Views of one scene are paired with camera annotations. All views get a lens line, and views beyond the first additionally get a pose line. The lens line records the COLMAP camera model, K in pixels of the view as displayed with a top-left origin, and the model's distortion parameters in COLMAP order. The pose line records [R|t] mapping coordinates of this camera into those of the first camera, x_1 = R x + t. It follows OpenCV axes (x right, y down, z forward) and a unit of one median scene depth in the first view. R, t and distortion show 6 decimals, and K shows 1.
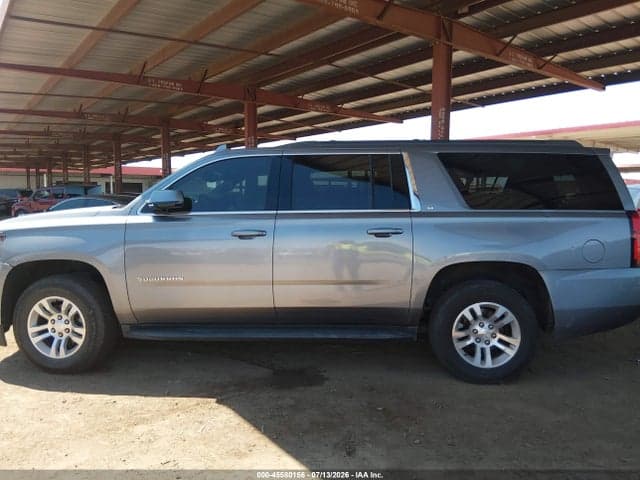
lens RADIAL K [[491.1, 0, 320.0], [0, 491.1, 240.0], [0, 0, 1]] dist [0.059796, -0.090784]
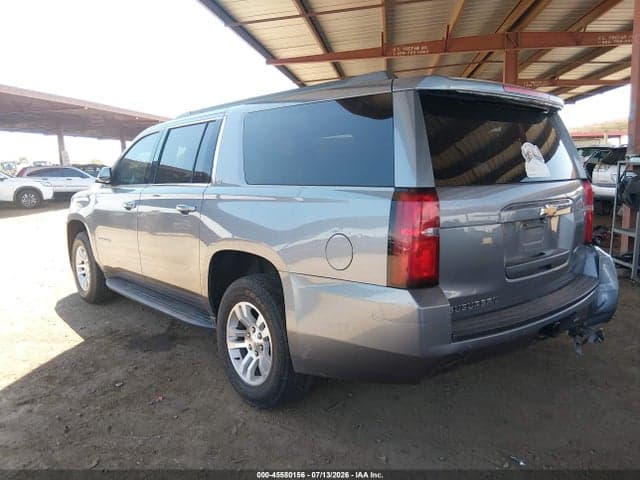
lens RADIAL K [[491.1, 0, 320.0], [0, 491.1, 240.0], [0, 0, 1]] dist [0.059796, -0.090784]
pose [[0.699277, 0.099464, -0.707898, 0.973881], [-0.051052, 0.994693, 0.089331, -0.047152], [0.713026, -0.026328, 0.700643, 0.545382]]
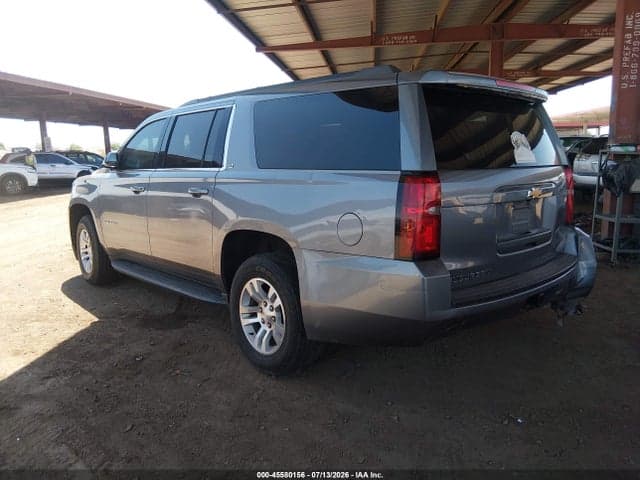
lens RADIAL K [[512.7, 0, 320.0], [0, 512.7, 240.0], [0, 0, 1]] dist [0.012273, 0.005562]
pose [[0.731063, 0.108585, -0.673614, 1.006395], [-0.053348, 0.993330, 0.102225, -0.033558], [0.680221, -0.038797, 0.731980, 0.441486]]
